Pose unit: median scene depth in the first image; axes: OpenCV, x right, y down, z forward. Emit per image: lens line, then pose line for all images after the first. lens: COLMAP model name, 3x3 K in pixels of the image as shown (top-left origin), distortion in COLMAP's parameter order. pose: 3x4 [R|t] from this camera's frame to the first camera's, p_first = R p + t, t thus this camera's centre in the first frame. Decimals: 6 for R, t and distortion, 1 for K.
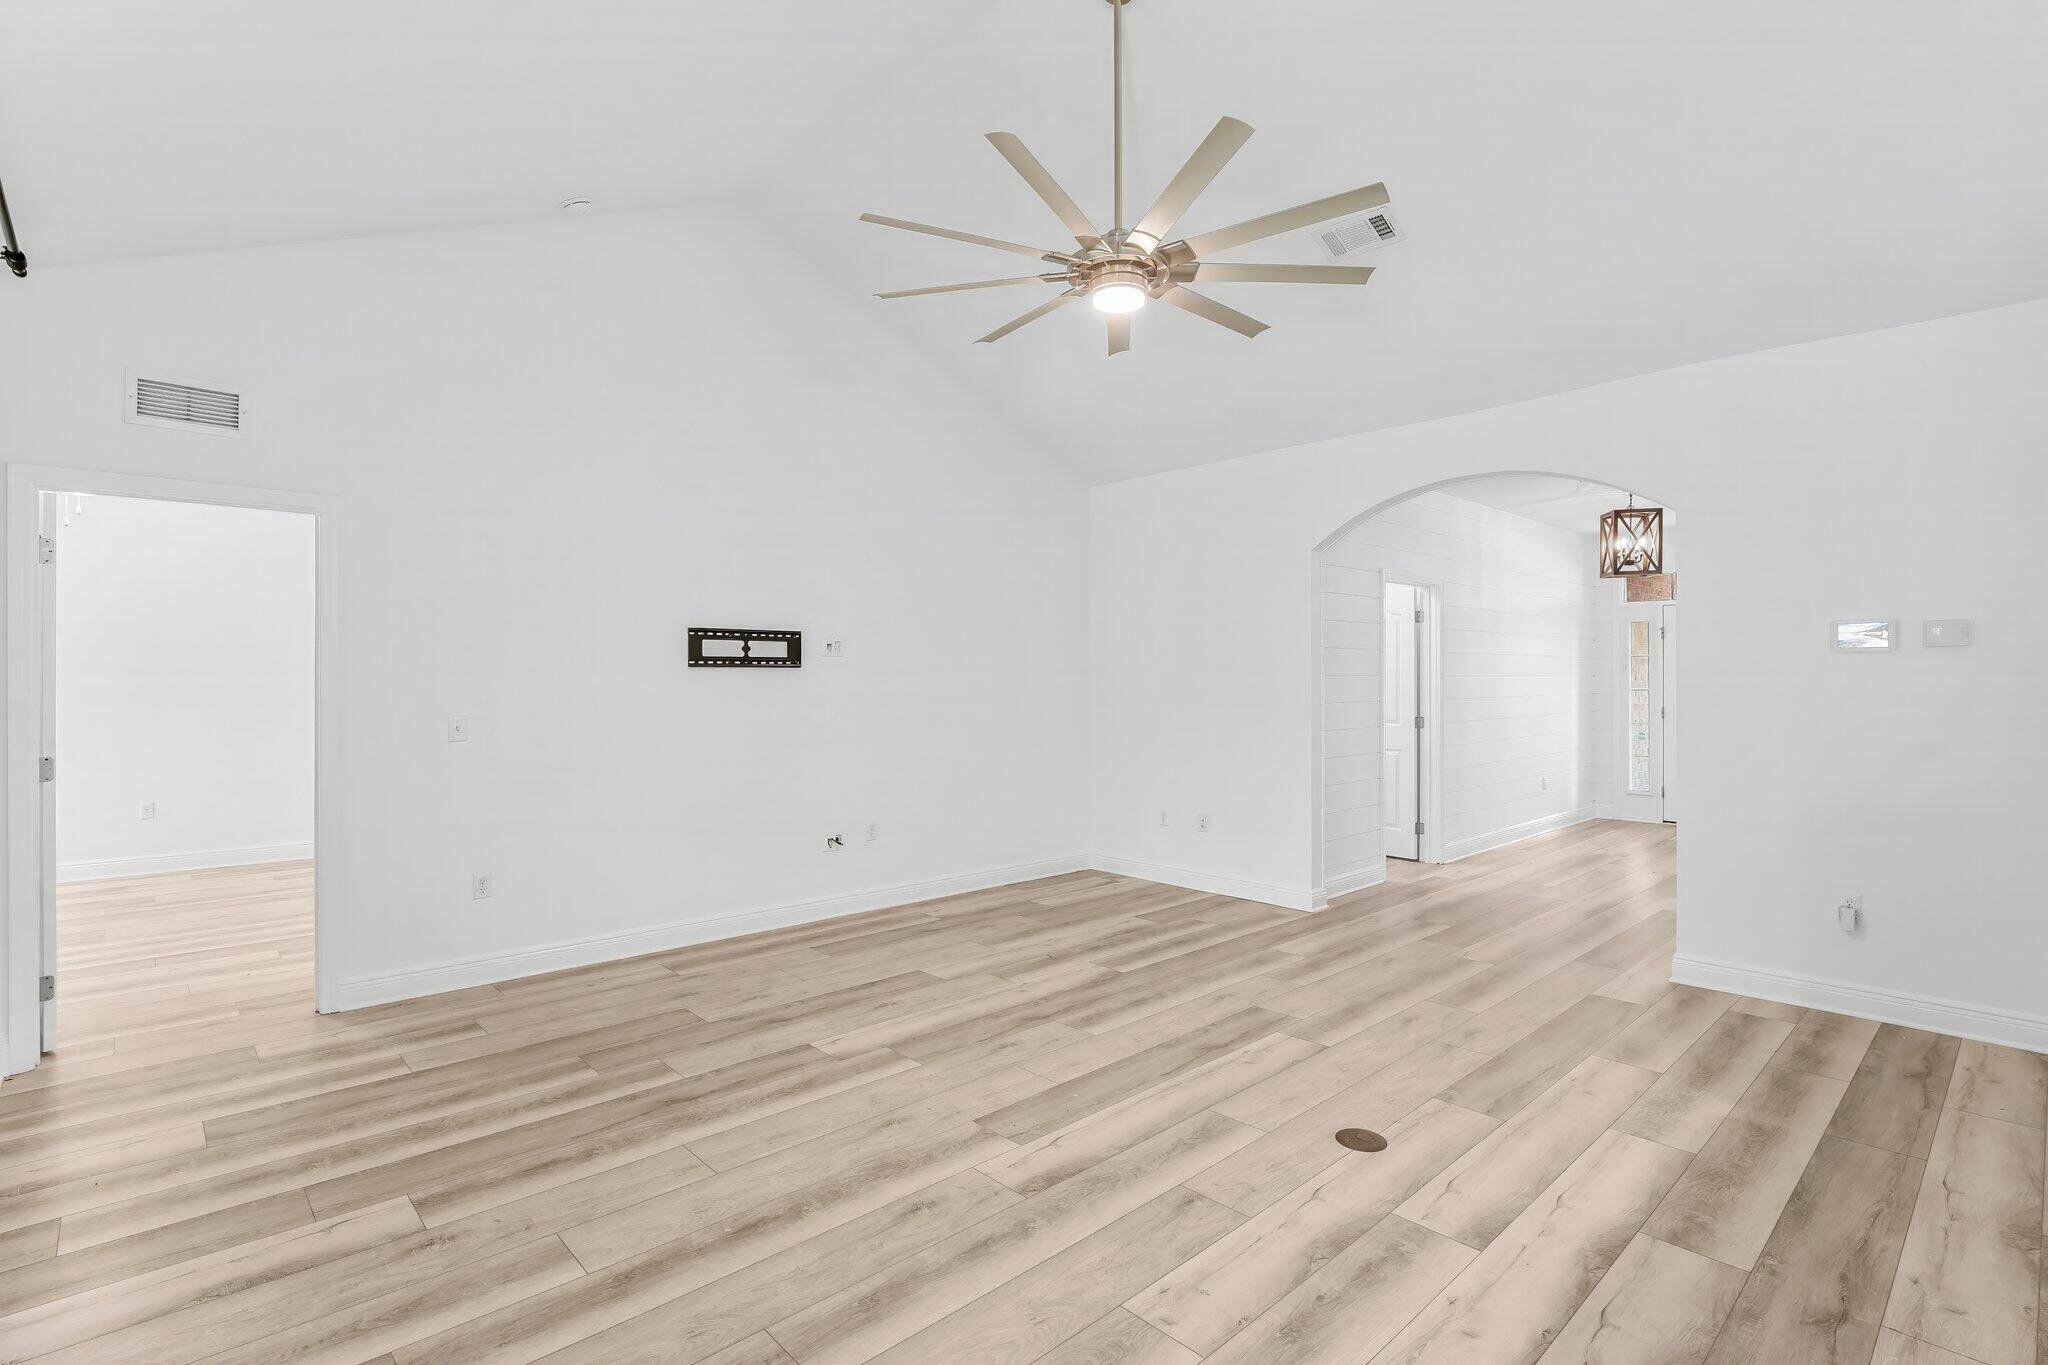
lens RADIAL K [[965.1, 0, 1024.7], [0, 965.1, 675.6], [0, 0, 1]] dist [-0.002143, -0.000732]
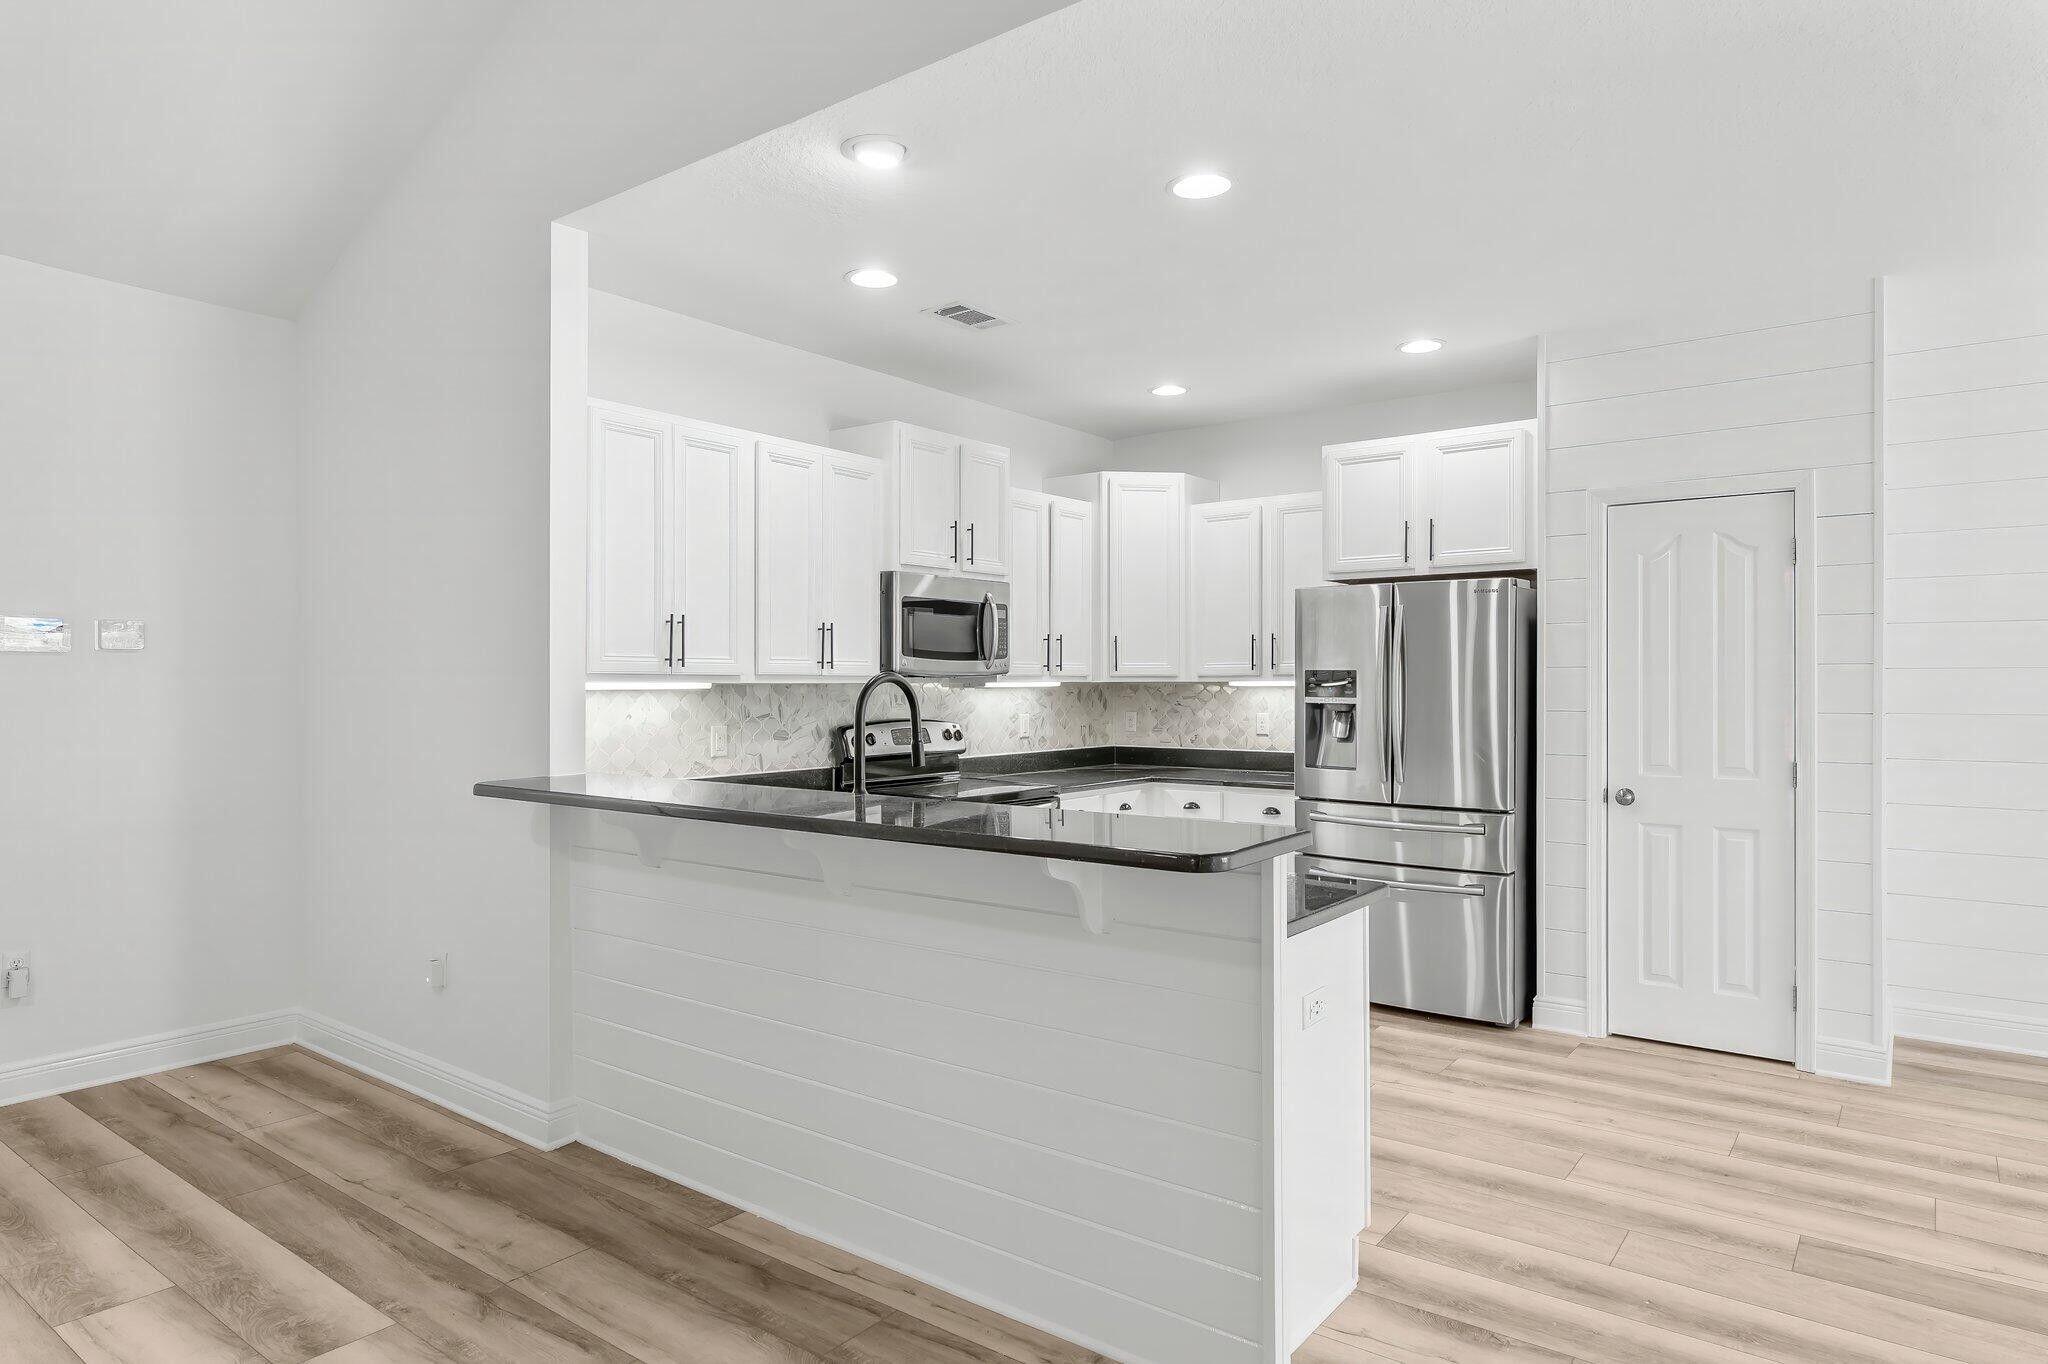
lens RADIAL K [[1203.2, 0, 1034.2], [0, 1203.2, 684.9], [0, 0, 1]] dist [0.001145, -0.001063]
pose [[-0.173972, -0.000650, 0.984750, -0.300259], [-0.002570, 0.999997, 0.000206, 0.000849], [-0.984747, -0.002495, -0.173973, 0.359167]]
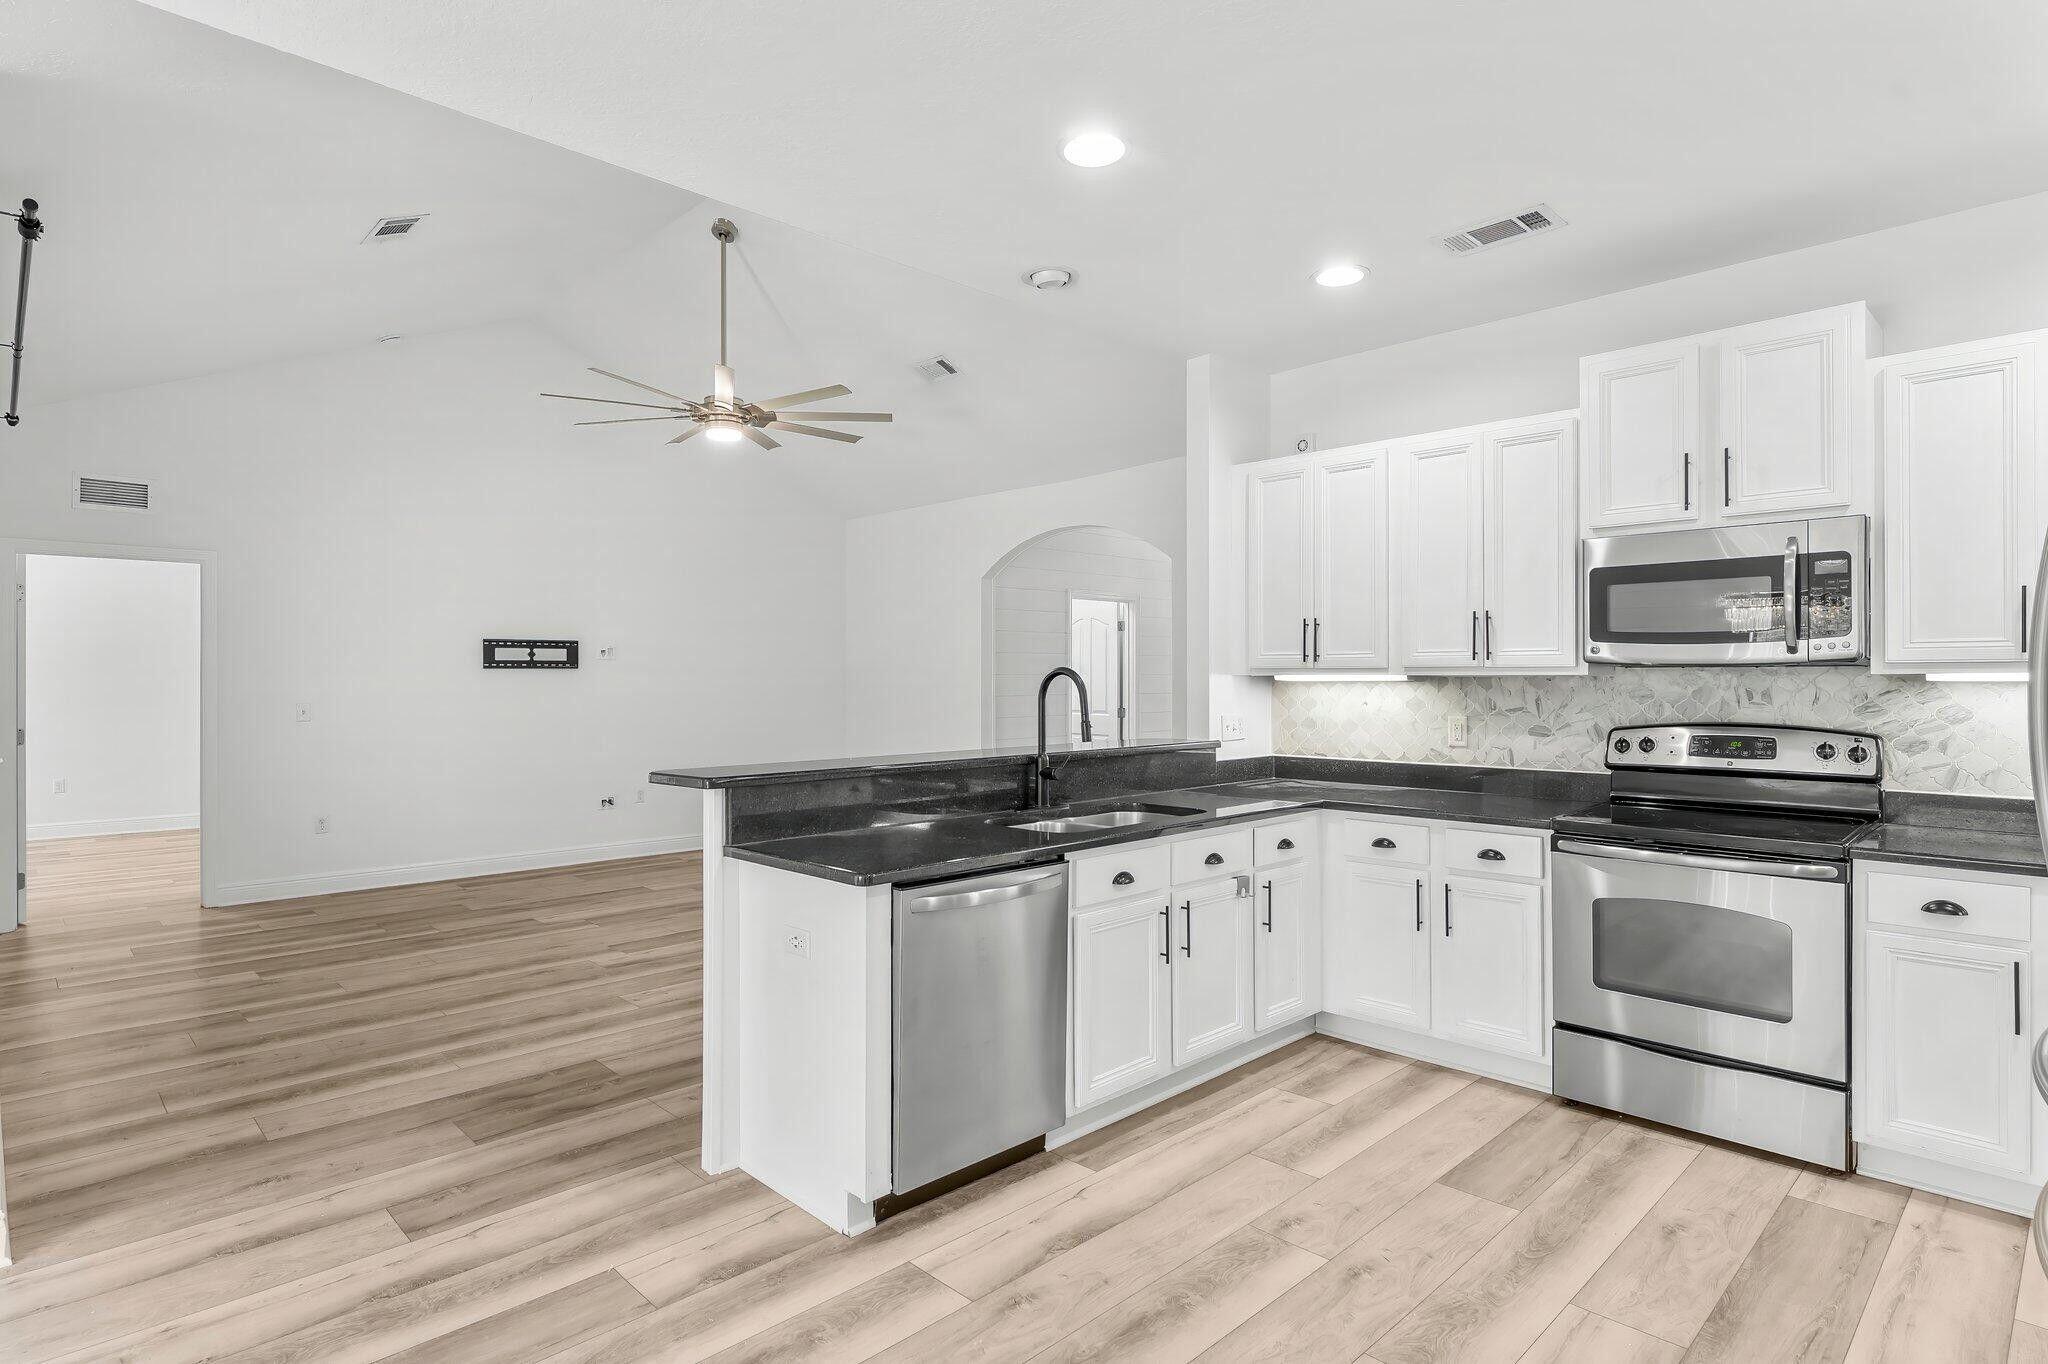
lens RADIAL K [[1059.8, 0, 1018.5], [0, 1059.8, 676.2], [0, 0, 1]] dist [-0.001111, -0.000189]
pose [[0.999746, -0.000257, 0.022532, 0.492649], [0.000207, 0.999998, 0.002226, -0.001594], [-0.022533, -0.002221, 0.999744, -0.668239]]
